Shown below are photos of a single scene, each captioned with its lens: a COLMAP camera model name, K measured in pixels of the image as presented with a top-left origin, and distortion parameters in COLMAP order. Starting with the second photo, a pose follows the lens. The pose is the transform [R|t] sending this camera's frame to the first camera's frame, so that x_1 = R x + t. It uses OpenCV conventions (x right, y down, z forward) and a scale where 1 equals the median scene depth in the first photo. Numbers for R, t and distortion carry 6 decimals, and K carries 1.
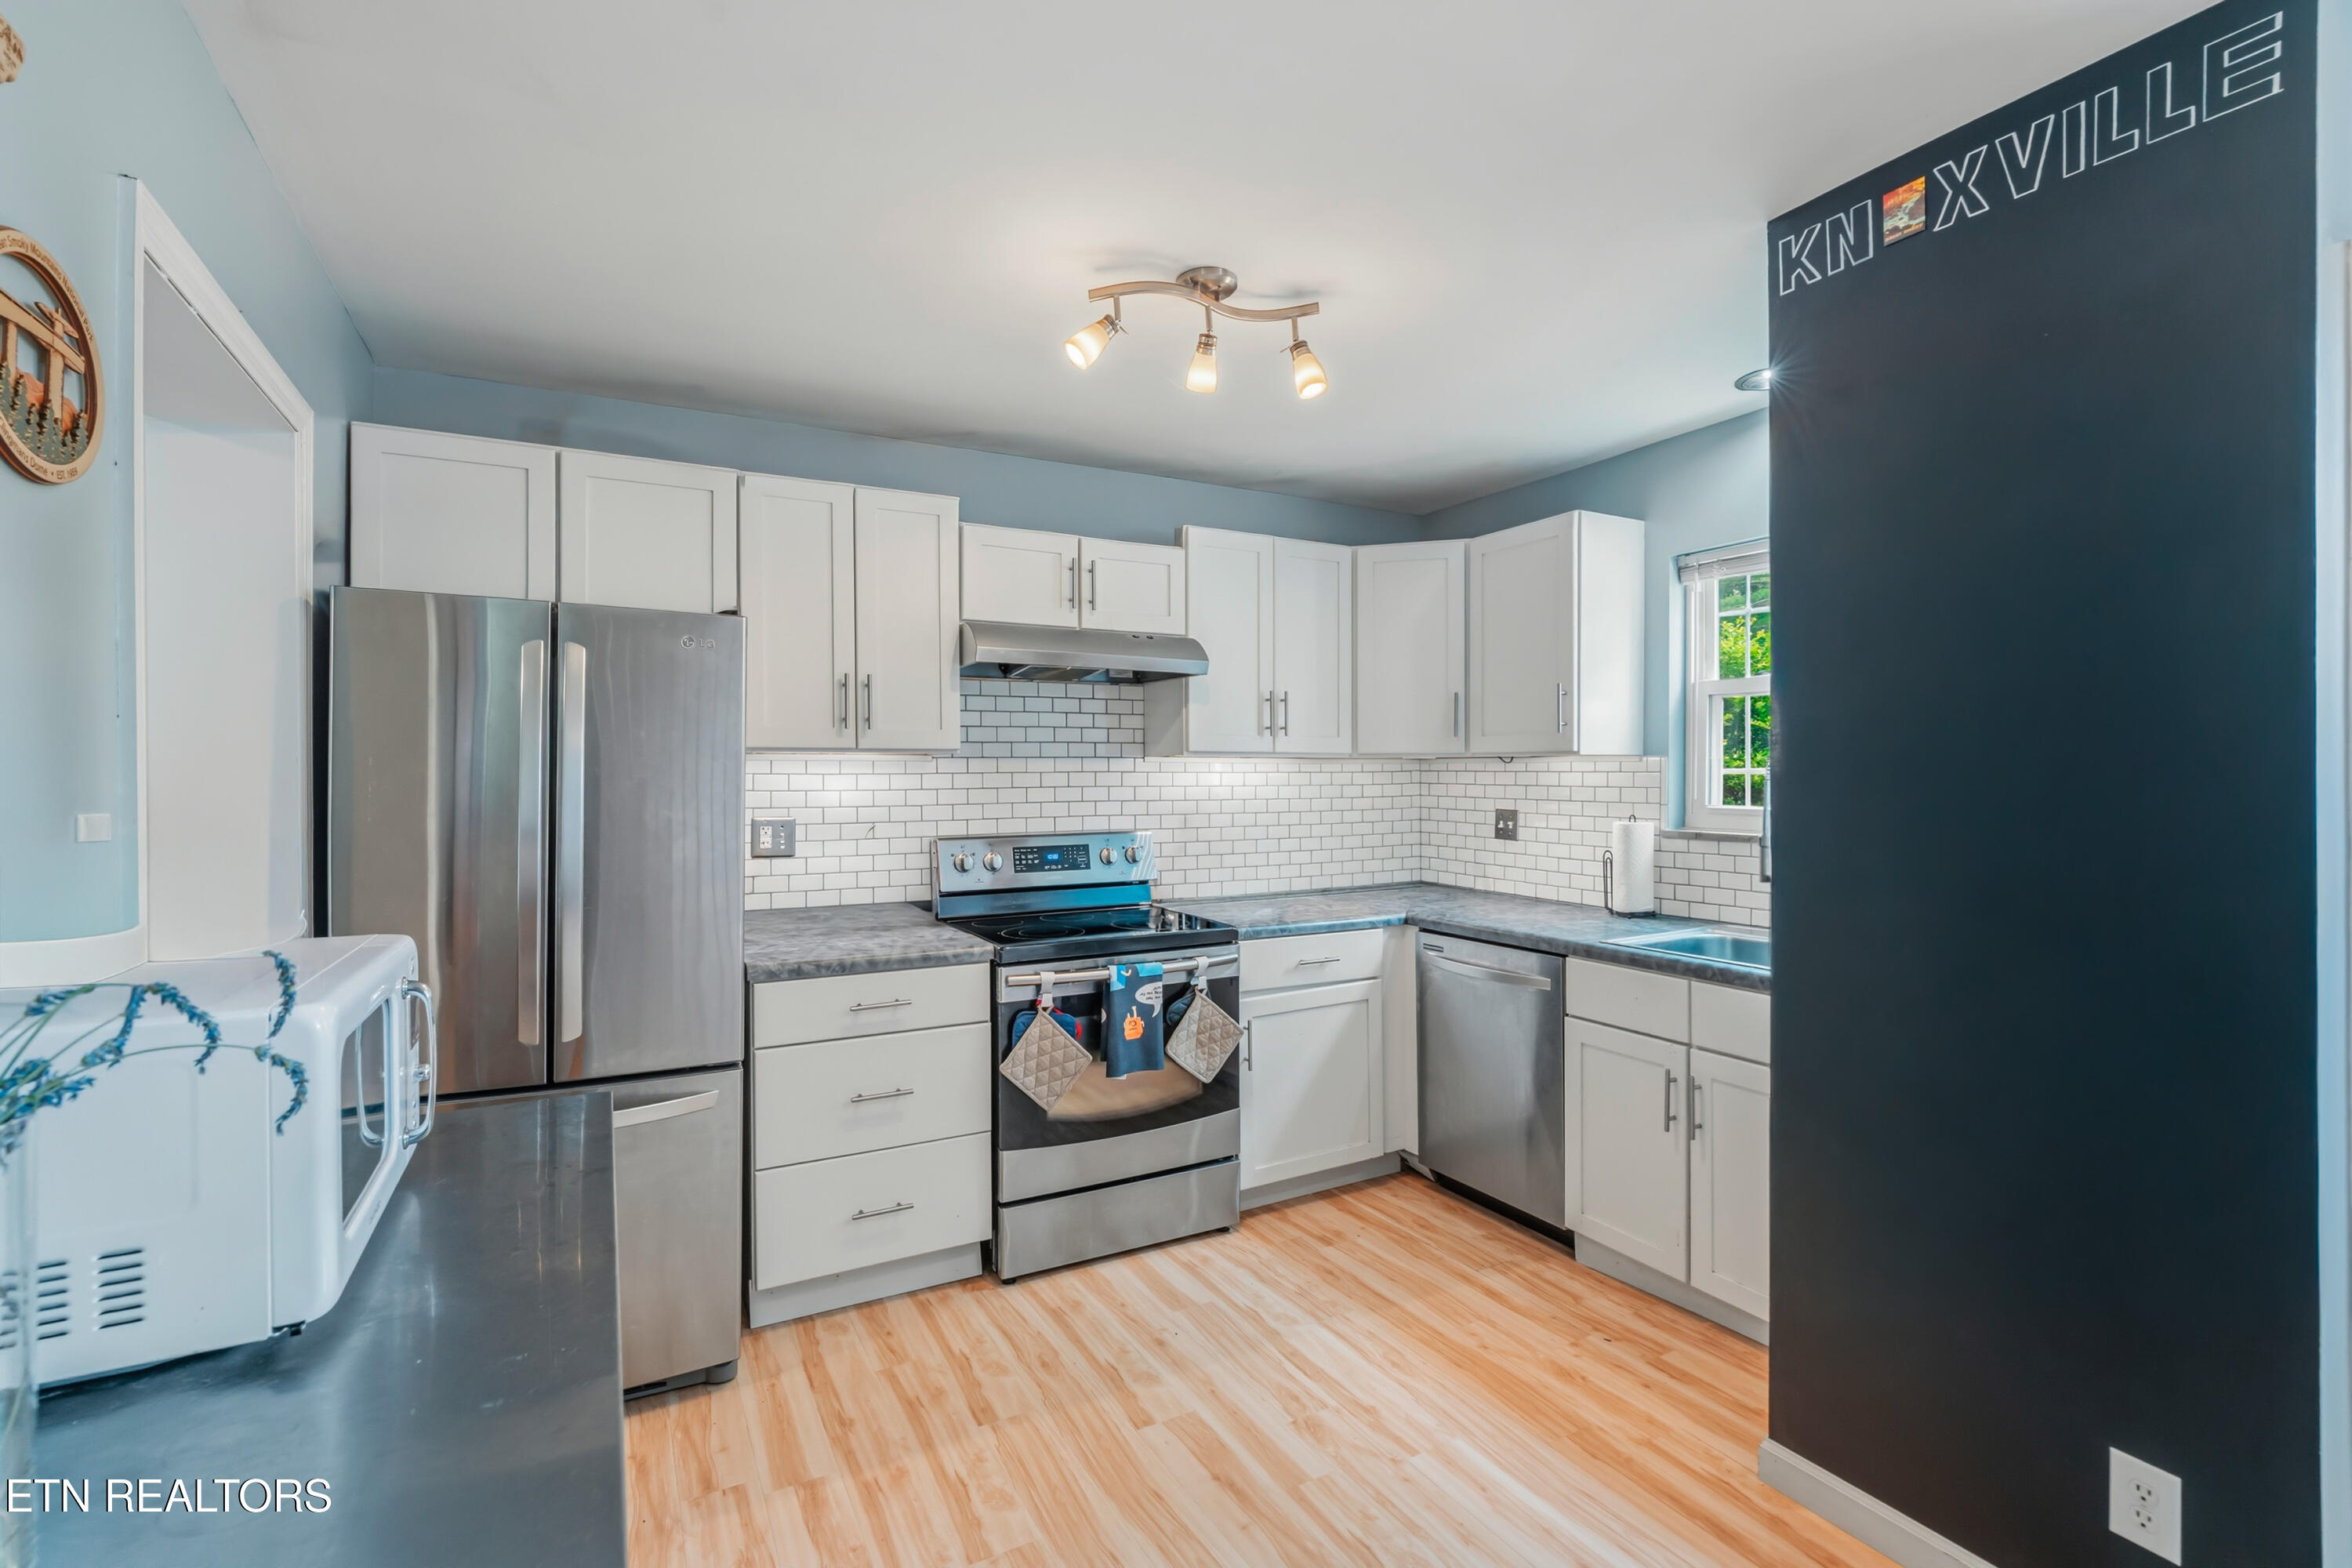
lens RADIAL K [[1068.8, 0, 1158.3], [0, 1068.8, 773.0], [0, 0, 1]] dist [-0.004873, 0.000802]
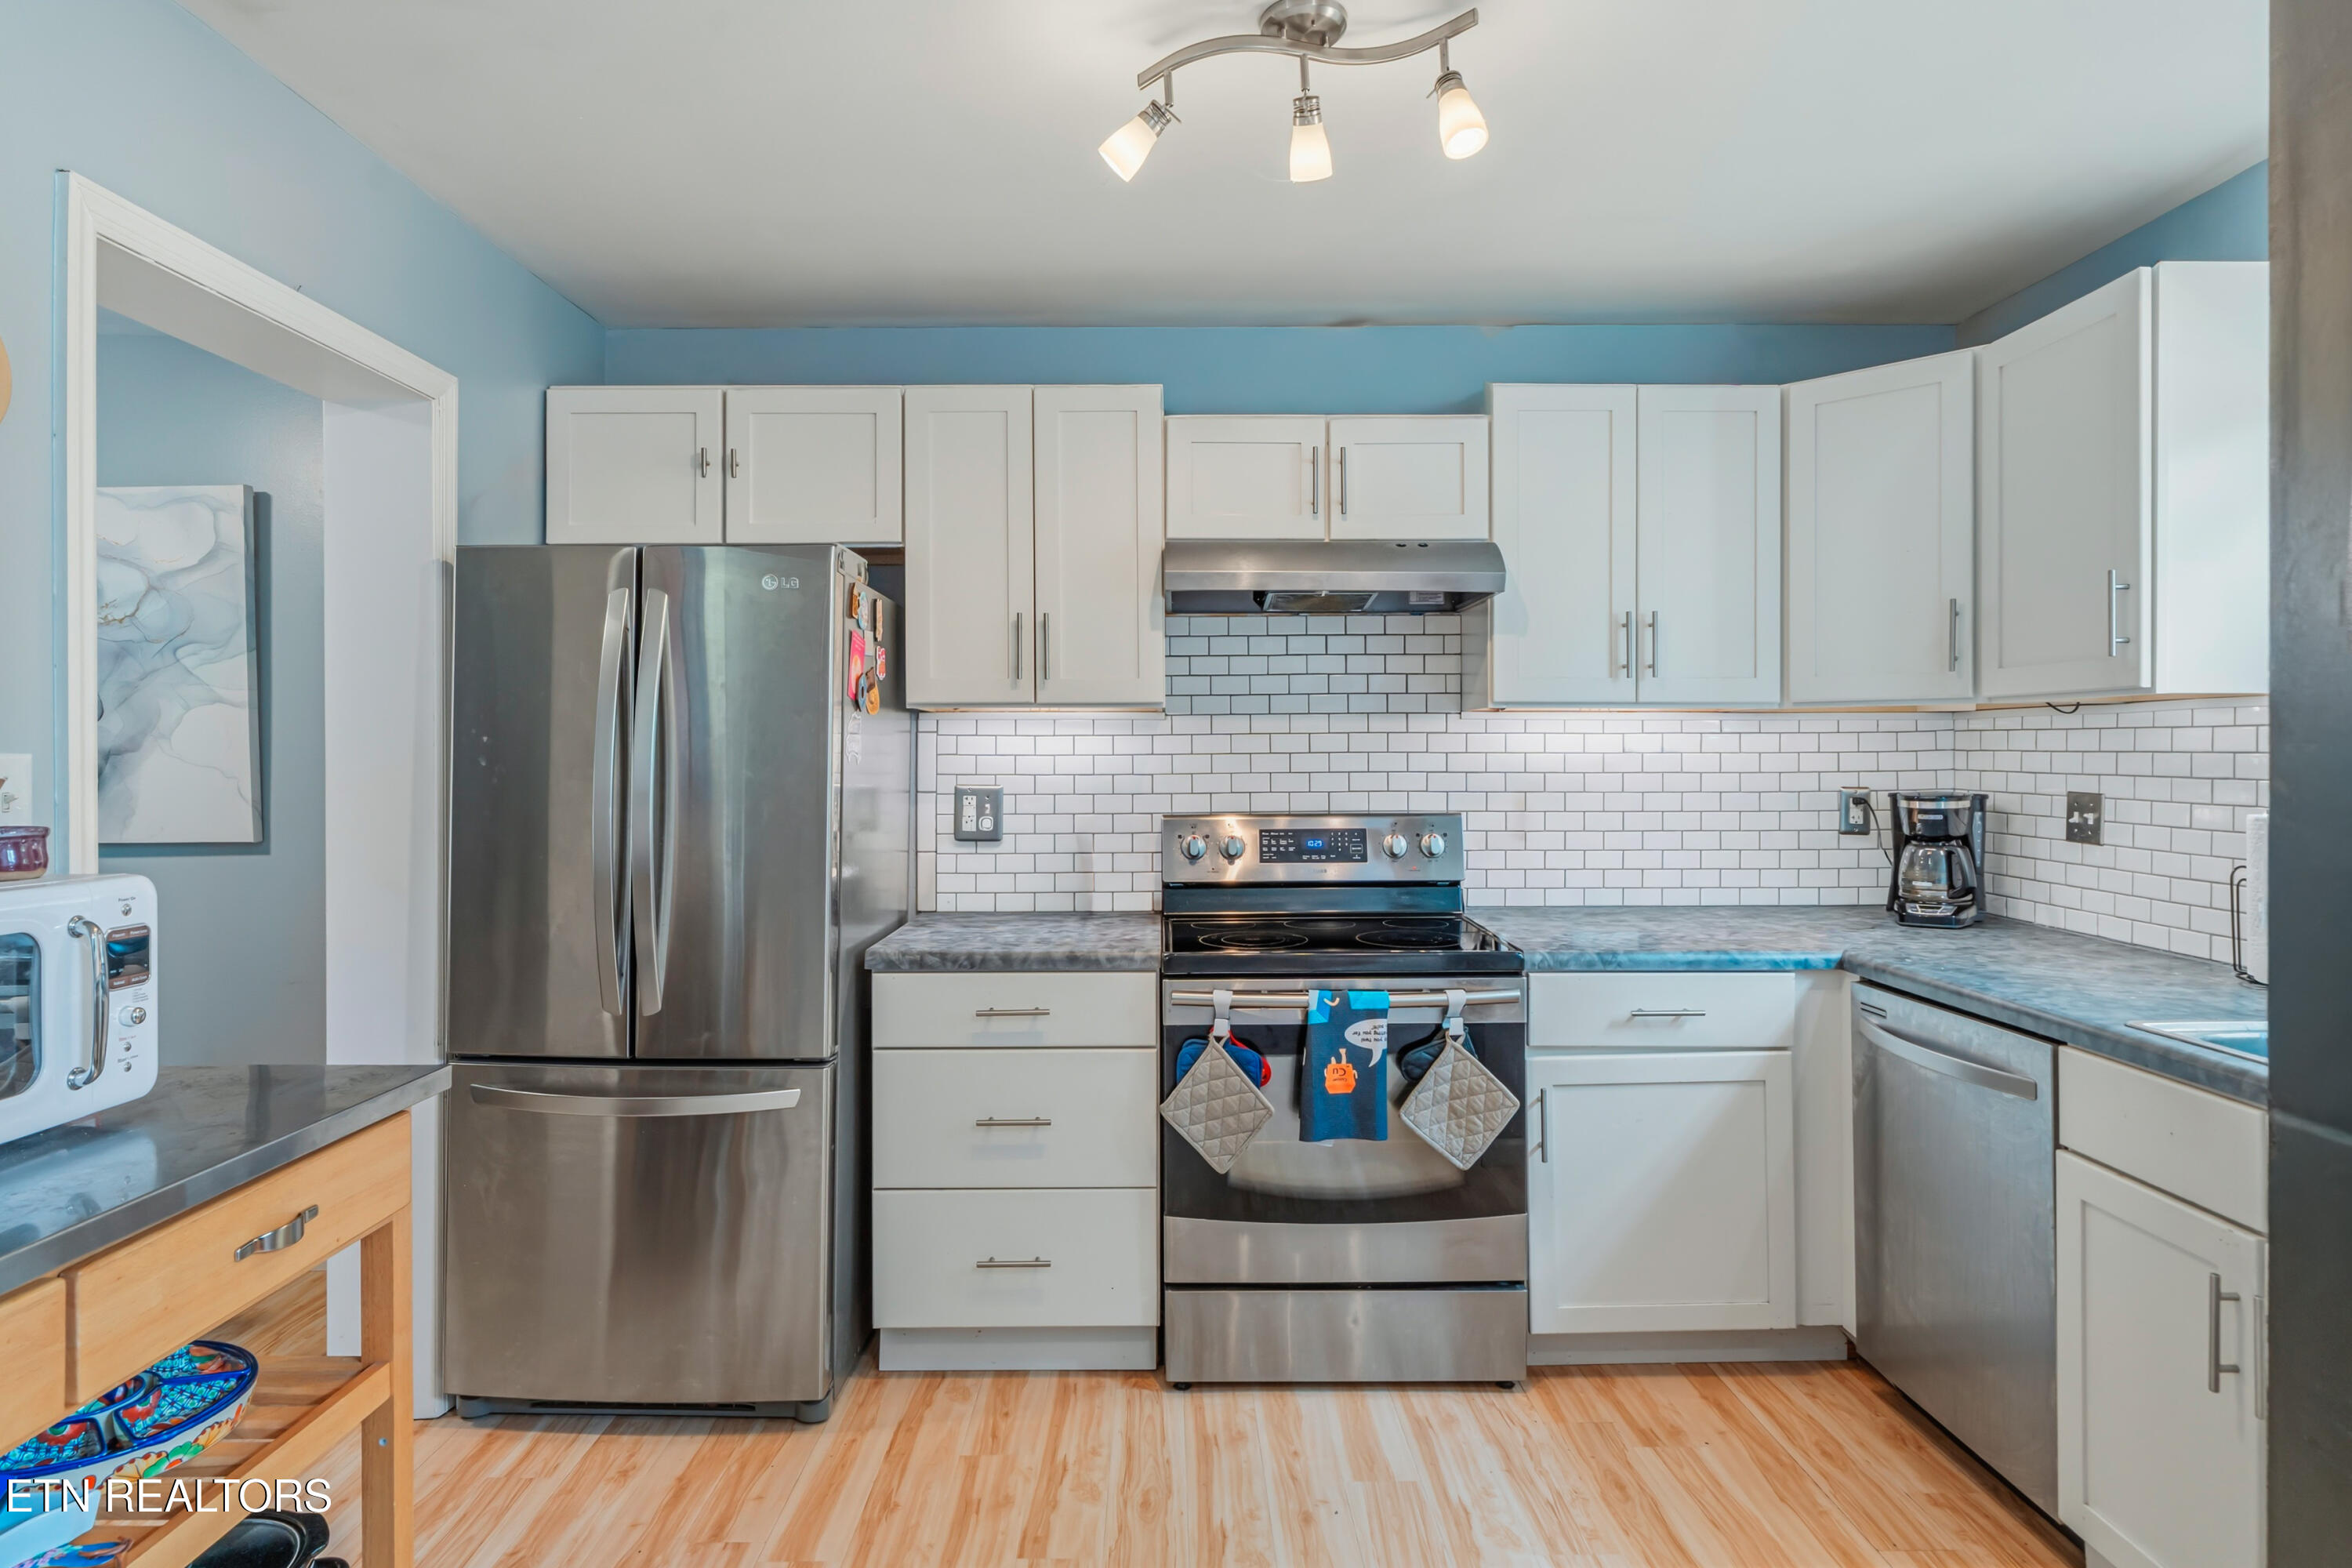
lens RADIAL K [[1292.6, 0, 1155.2], [0, 1292.6, 750.1], [0, 0, 1]] dist [0.000683, 0.000979]
pose [[0.880248, -0.000411, -0.474514, 0.268695], [-0.000081, 0.999999, -0.001017, 0.014369], [0.474514, 0.000934, 0.880247, 0.152634]]
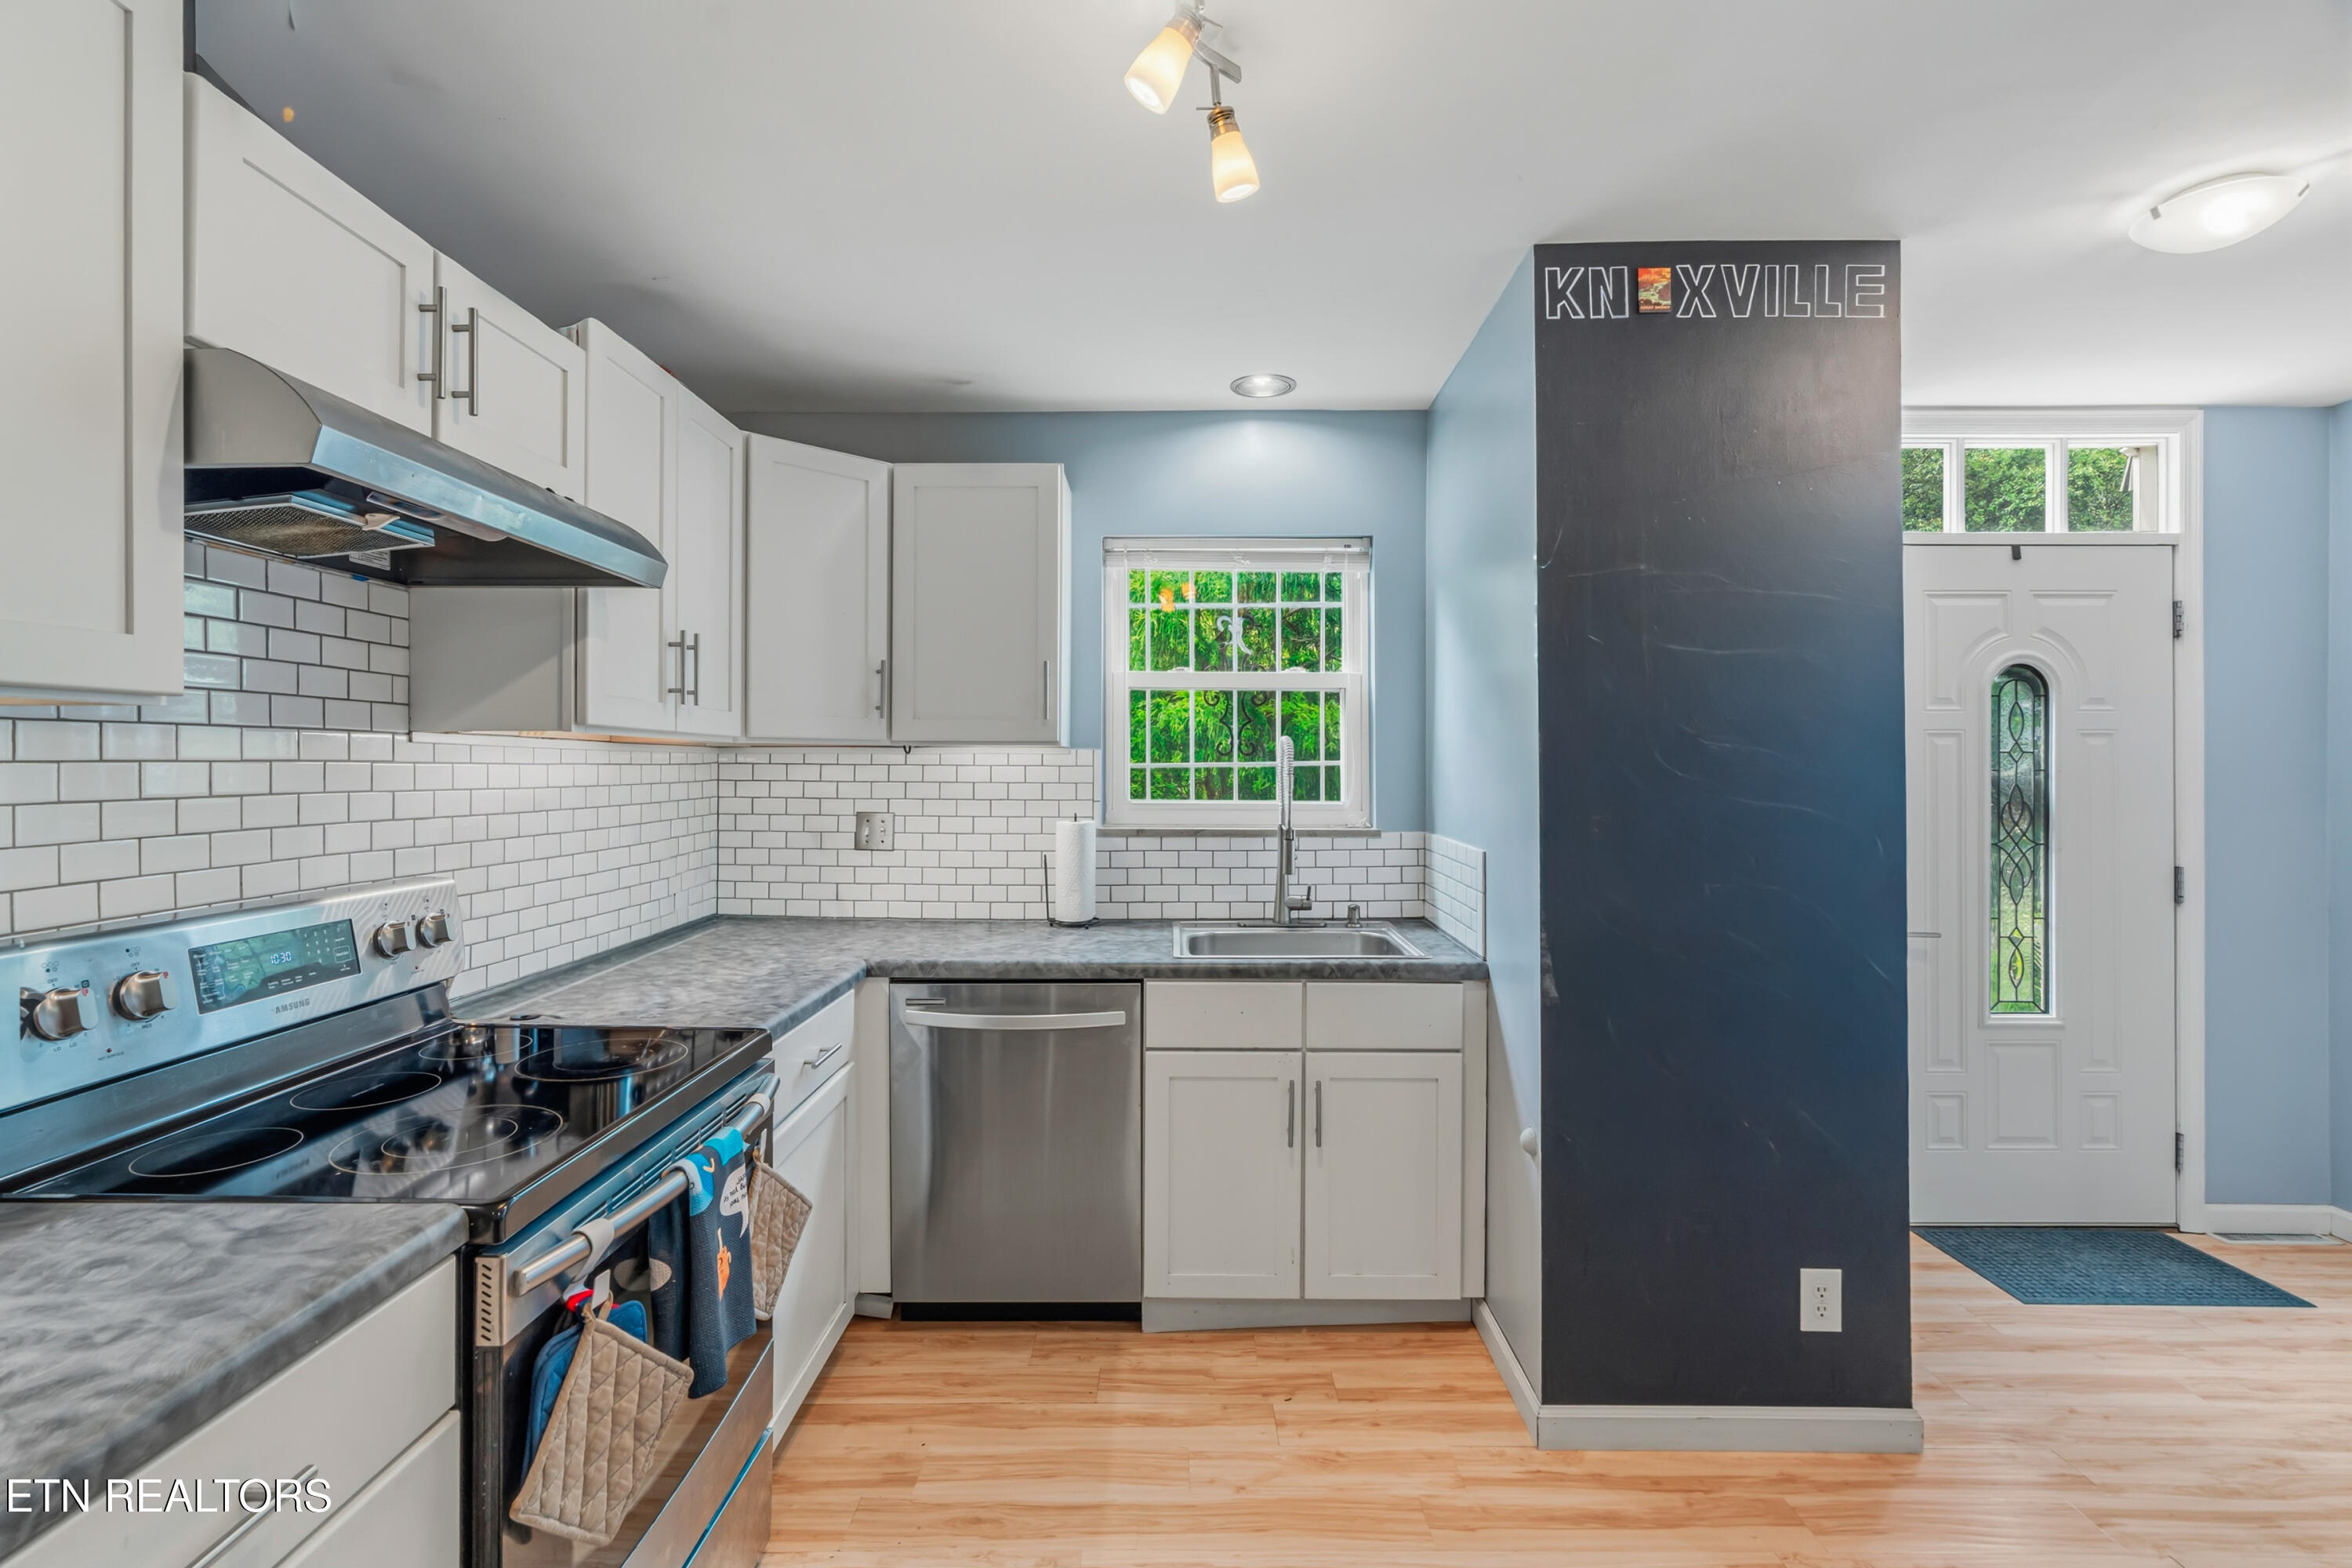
lens RADIAL K [[1070.4, 0, 1166.3], [0, 1070.4, 758.0], [0, 0, 1]] dist [-0.004761, -0.000215]
pose [[0.472487, 0.010513, 0.881275, -0.348448], [-0.002988, 0.999942, -0.010326, 0.001583], [-0.881333, 0.002246, 0.472491, 0.546121]]
